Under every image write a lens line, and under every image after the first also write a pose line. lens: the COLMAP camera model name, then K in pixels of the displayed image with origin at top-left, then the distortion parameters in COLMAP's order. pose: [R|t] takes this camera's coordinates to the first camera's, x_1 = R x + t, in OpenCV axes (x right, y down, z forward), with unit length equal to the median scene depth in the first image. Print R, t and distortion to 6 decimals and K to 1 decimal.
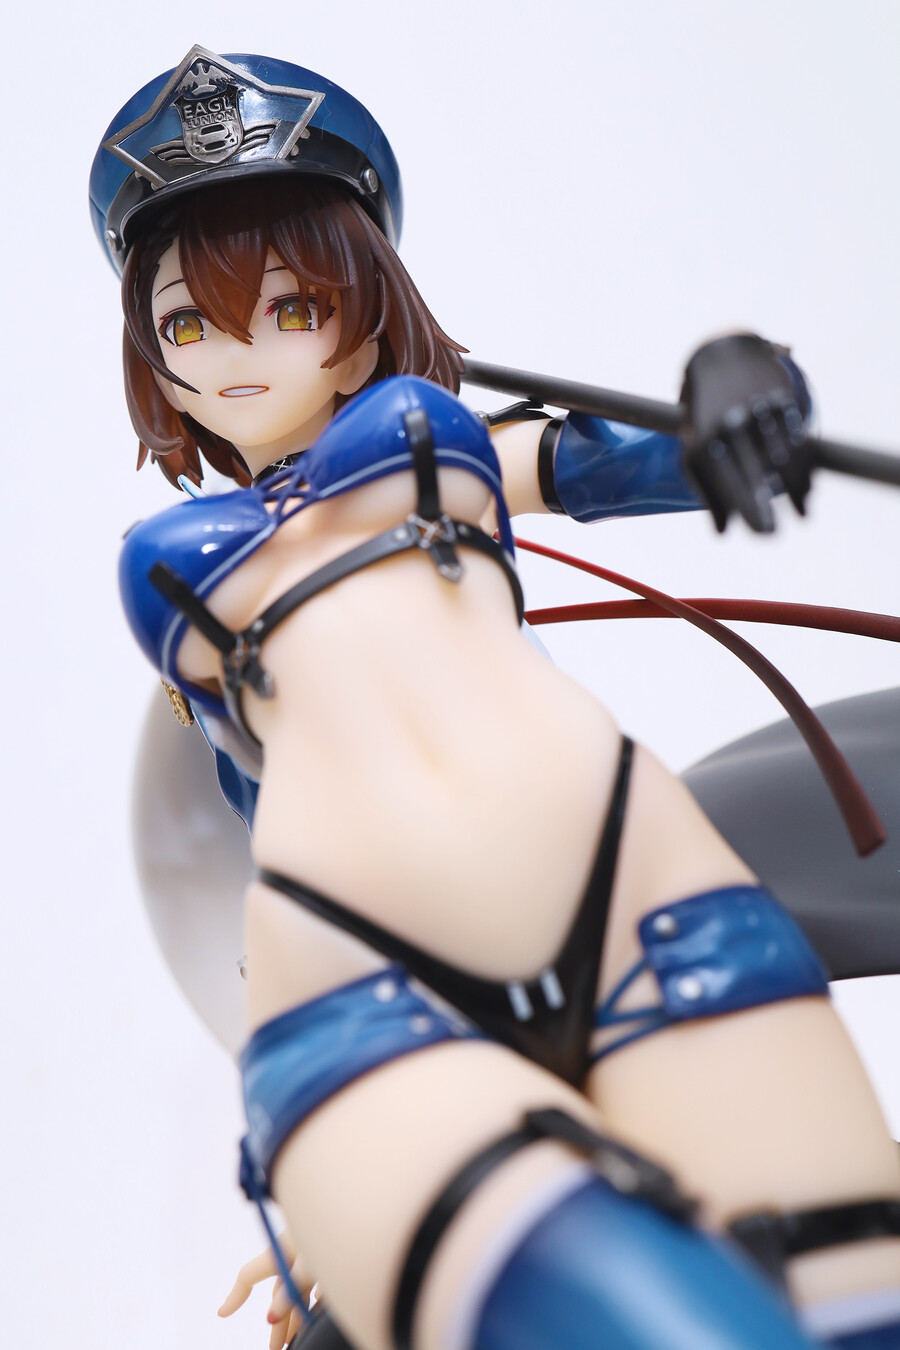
lens RADIAL K [[1727.7, 0, 329.4], [0, 1727.7, 562.5], [0, 0, 1]] dist [0.027233, 0.046018]
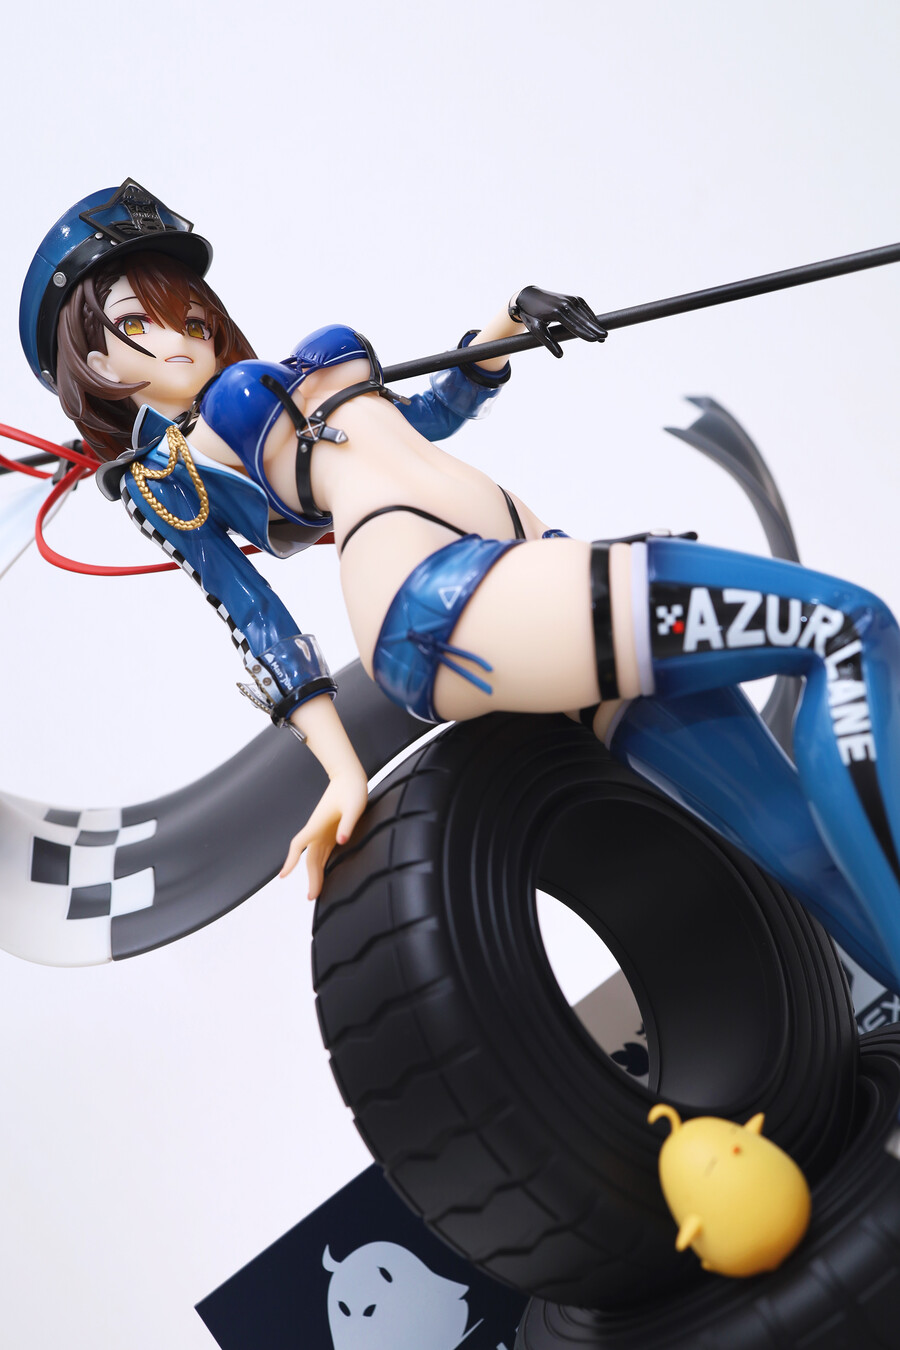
lens RADIAL K [[1420.8, 0, 450.0], [0, 1420.8, 675.0], [0, 0, 1]] dist [0.003879, -0.032788]
pose [[0.672094, 0.075762, 0.736580, -0.870229], [0.194152, 0.941917, -0.274038, 0.619035], [-0.714559, 0.327188, 0.618348, 0.062812]]
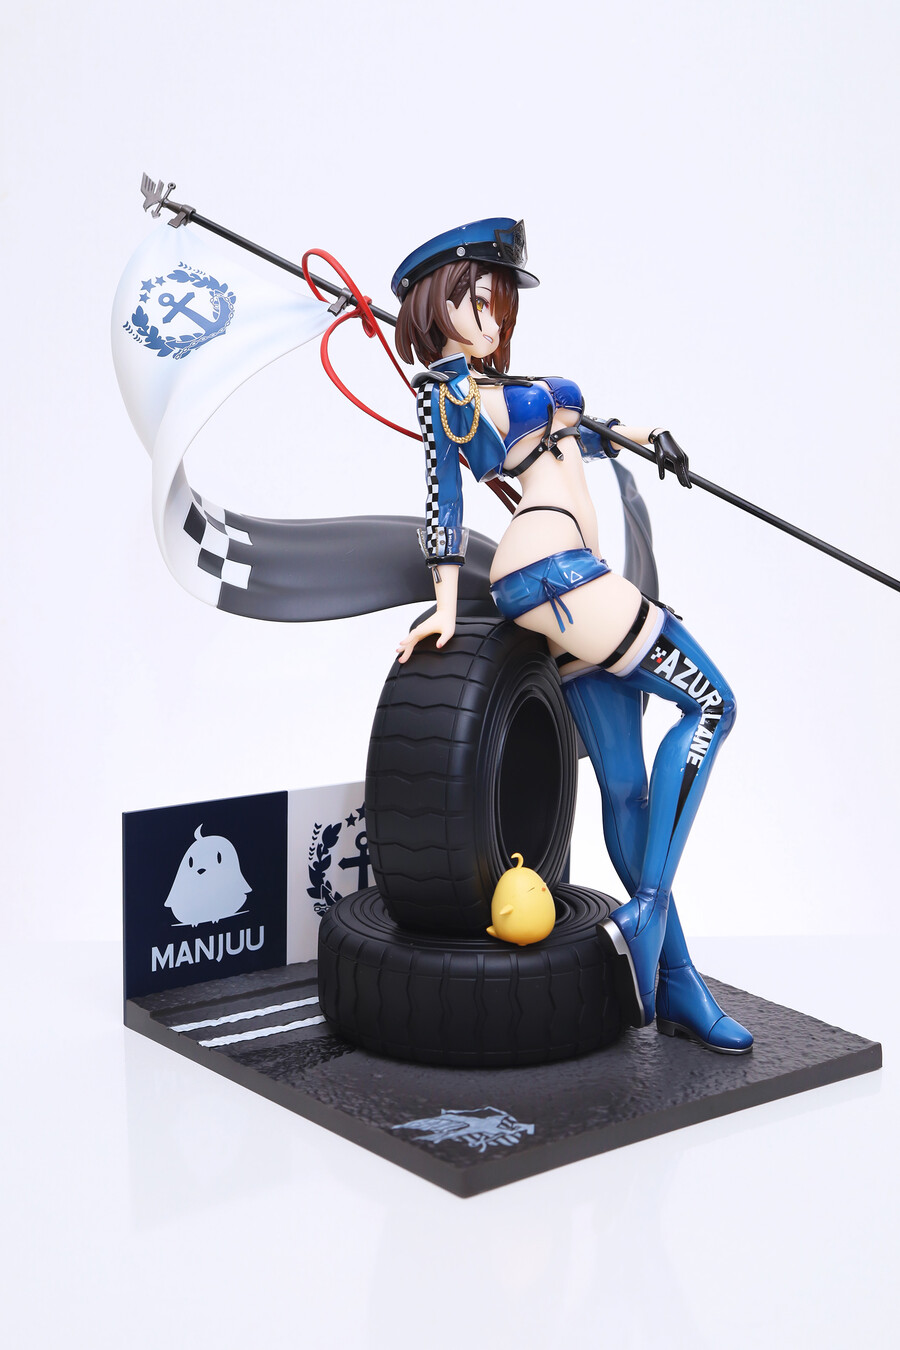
lens RADIAL K [[1638.9, 0, 450.0], [0, 1638.9, 675.0], [0, 0, 1]] dist [0.006582, 0.002268]
pose [[0.250668, 0.273911, 0.928514, -2.352766], [-0.316319, 0.929665, -0.188855, 0.913852], [-0.914936, -0.246367, 0.319680, 0.091787]]
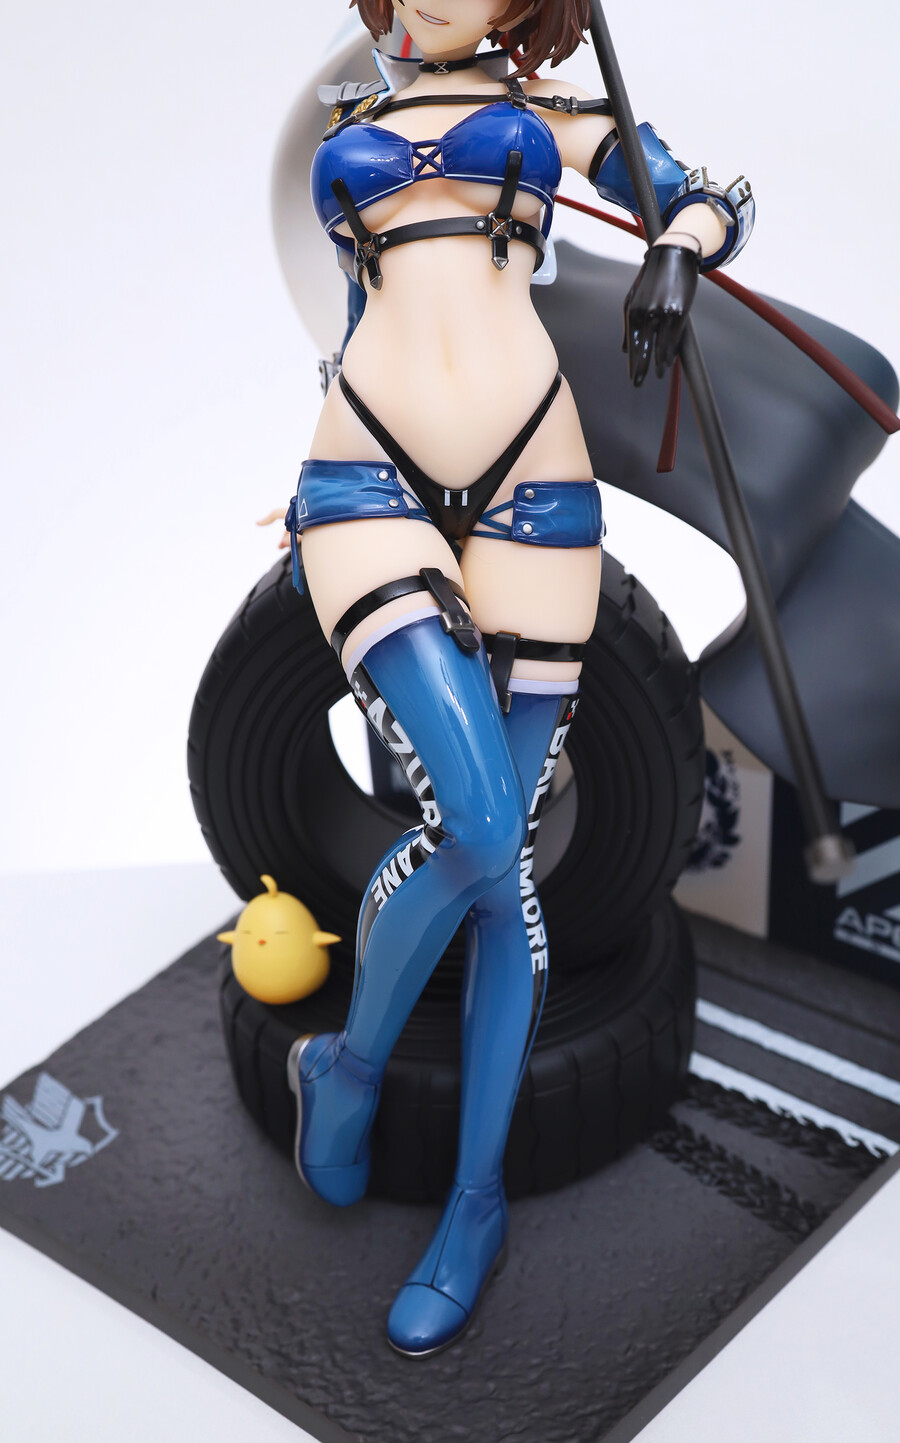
lens RADIAL K [[1674.5, 0, 445.9], [0, 1674.5, 793.6], [0, 0, 1]] dist [-0.006757, -0.003587]
pose [[0.941179, 0.292300, 0.169535, -0.087634], [-0.330306, 0.690009, 0.644039, -0.561919], [0.071272, -0.662154, 0.745971, -0.484679]]
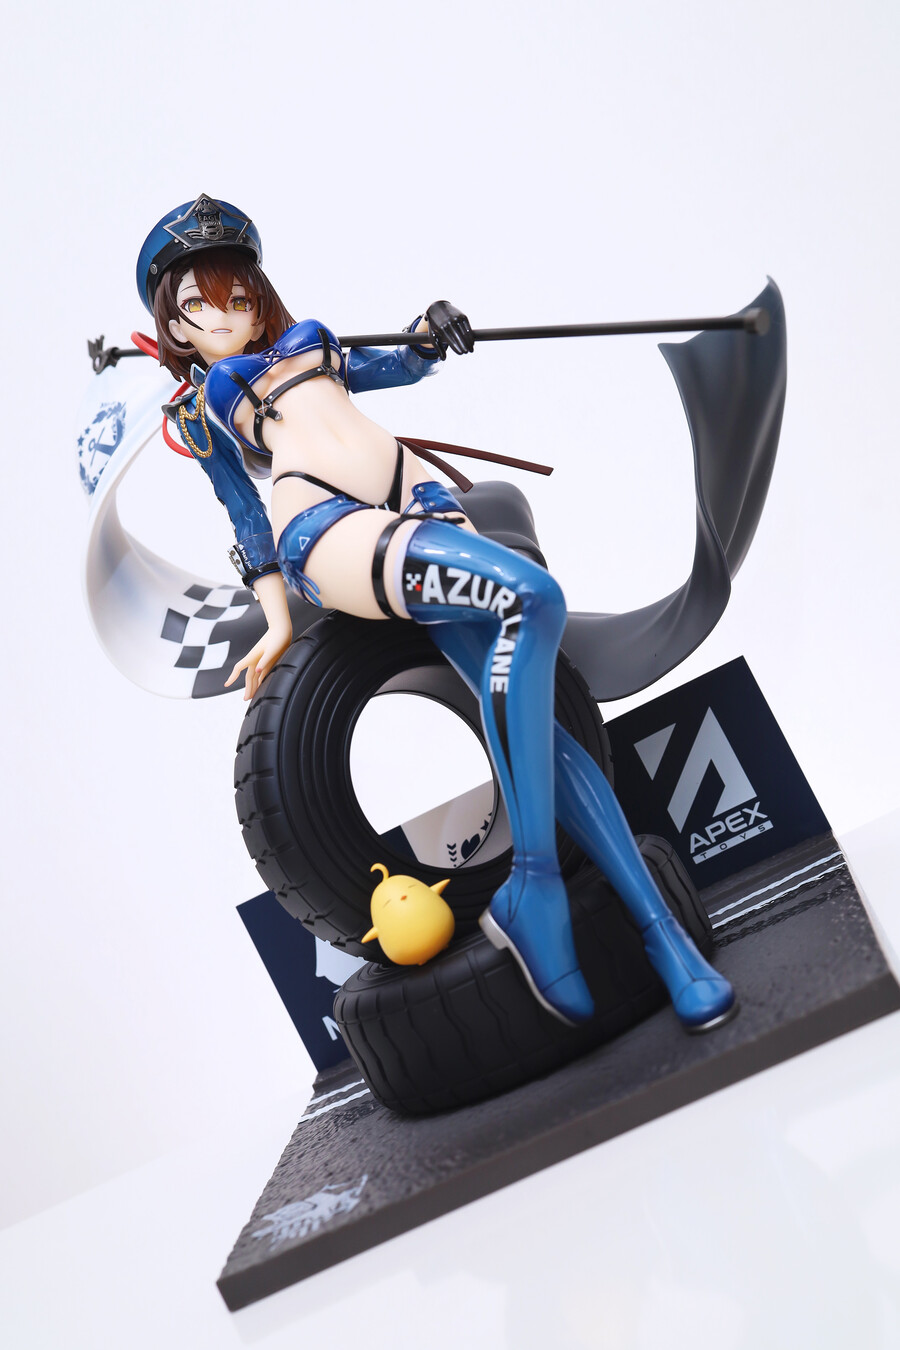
lens RADIAL K [[1406.0, 0, 450.0], [0, 1406.0, 675.0], [0, 0, 1]] dist [-0.002484, -0.005989]
pose [[0.880634, 0.009446, 0.473703, -0.726596], [0.015740, 0.998666, -0.049175, 0.509257], [-0.473536, 0.050761, 0.879311, -0.936446]]
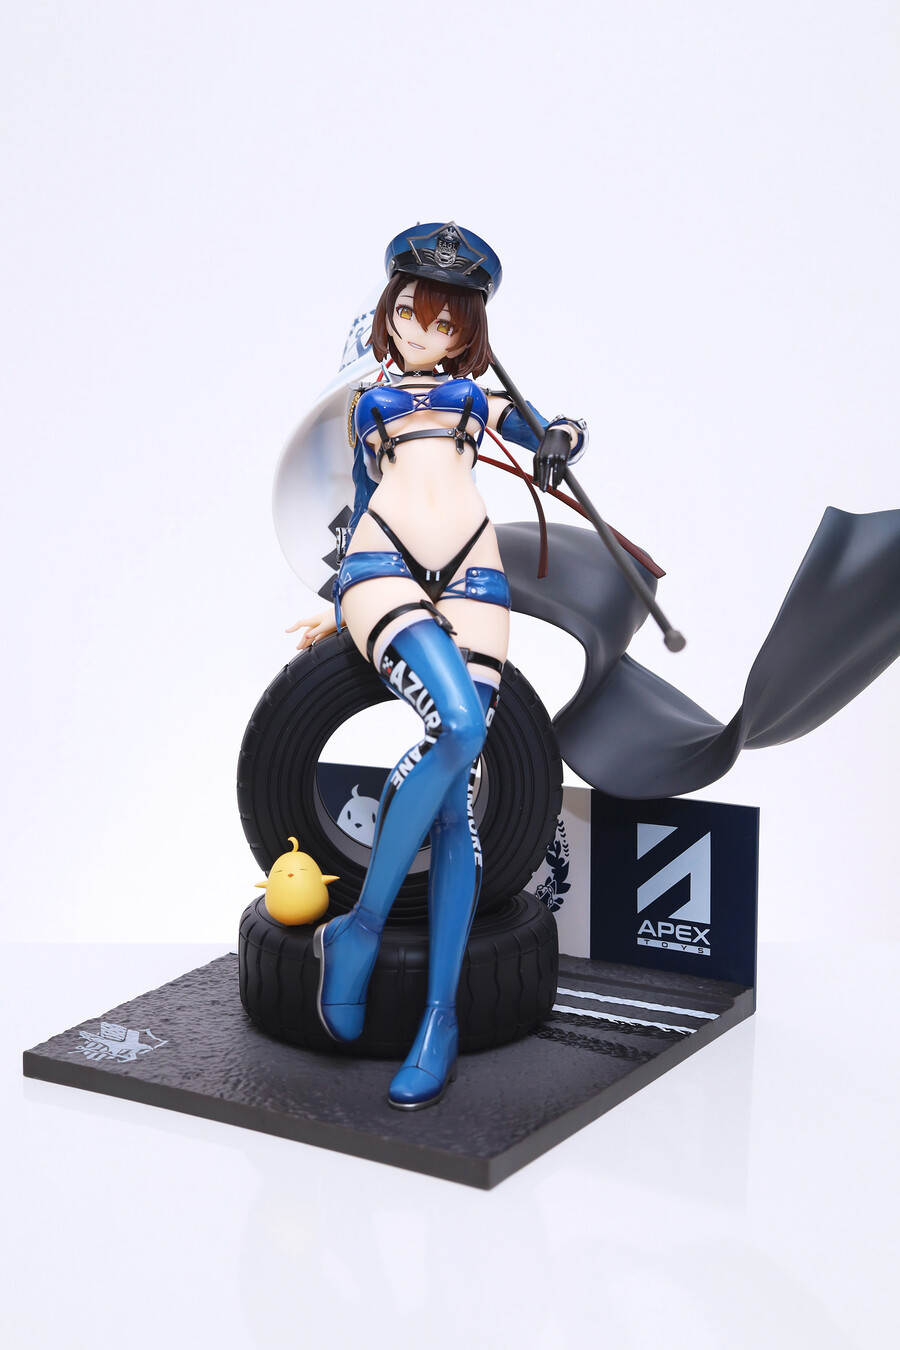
lens RADIAL K [[1585.6, 0, 450.0], [0, 1585.6, 675.0], [0, 0, 1]] dist [-0.013566, -0.012056]
pose [[0.906327, 0.370404, 0.203403, -0.326657], [-0.414042, 0.874633, 0.252162, -0.303603], [-0.084501, -0.312758, 0.946066, -1.603826]]
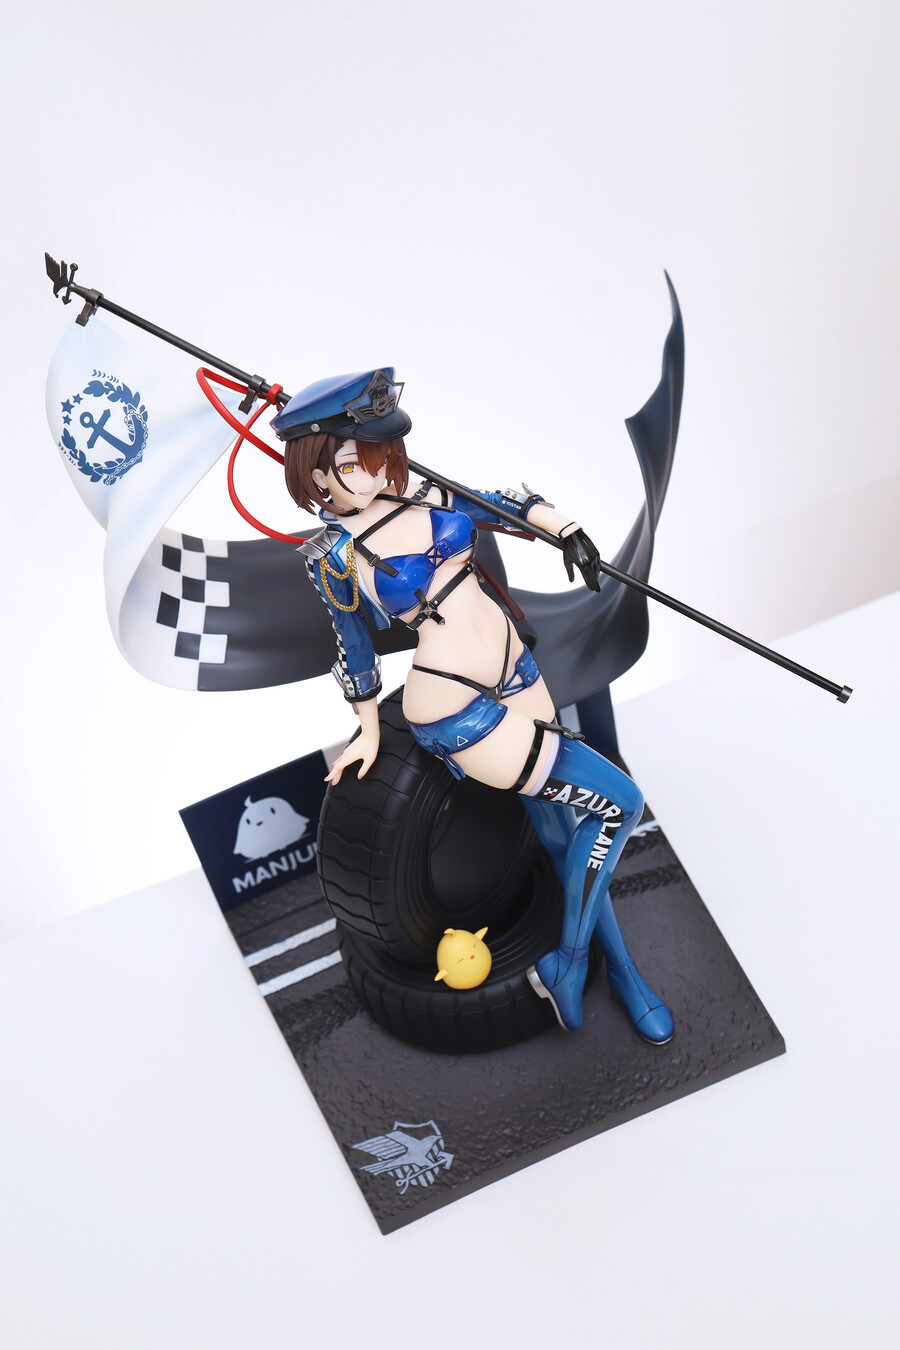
lens RADIAL K [[1492.4, 0, 469.9], [0, 1492.4, 724.5], [0, 0, 1]] dist [0.004290, 0.014134]
pose [[0.522503, -0.307676, 0.795190, -1.953566], [-0.212049, 0.856430, 0.470704, -0.929832], [-0.825849, -0.414564, 0.382245, -0.181393]]
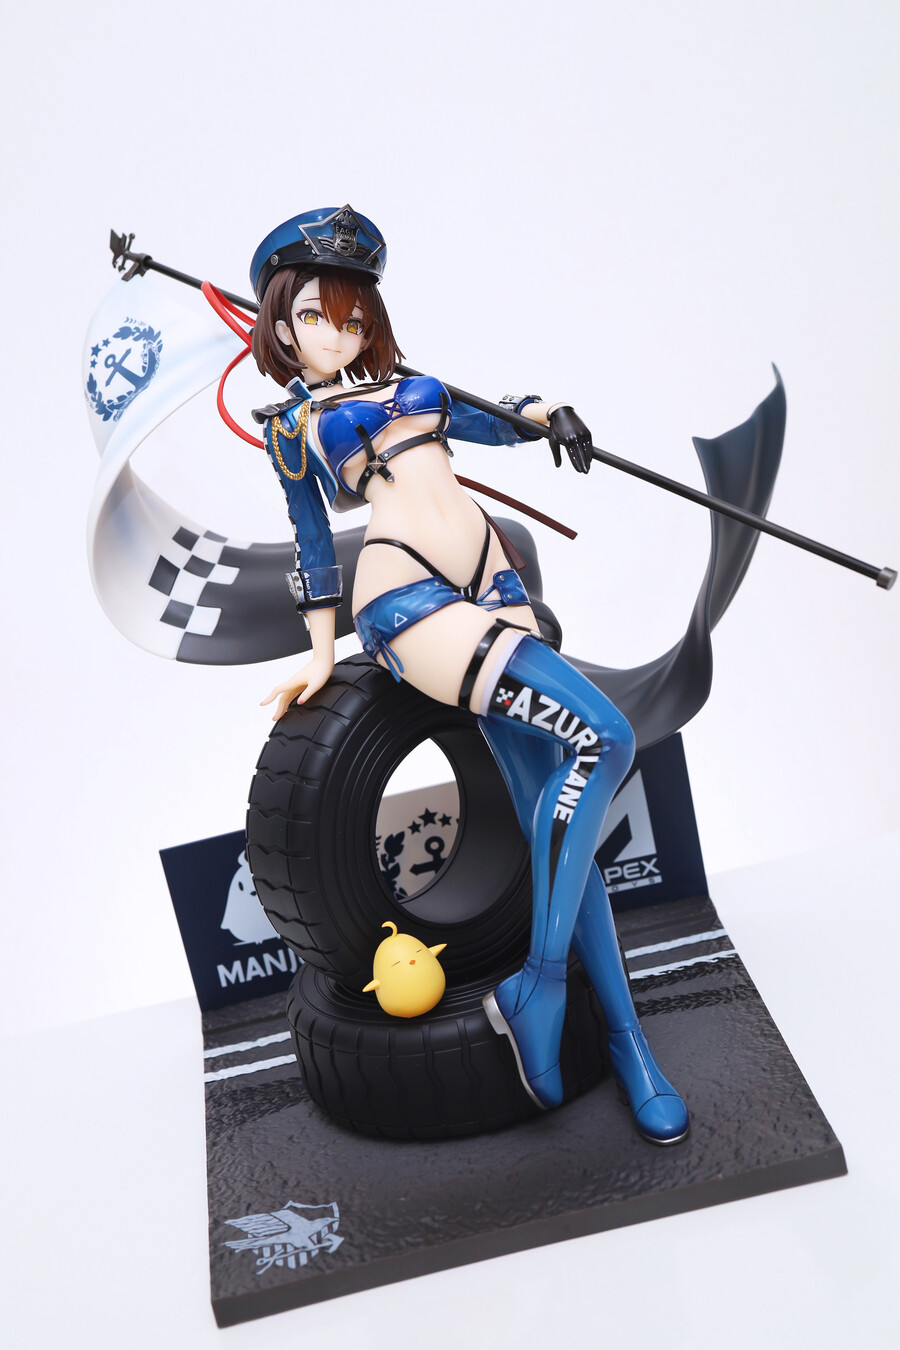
lens RADIAL K [[1395.9, 0, 450.0], [0, 1395.9, 675.0], [0, 0, 1]] dist [0.002022, -0.003966]
pose [[0.722904, 0.103223, 0.683195, -1.256006], [-0.231115, 0.967948, 0.098302, 0.115442], [-0.651150, -0.228959, 0.723590, -0.668554]]
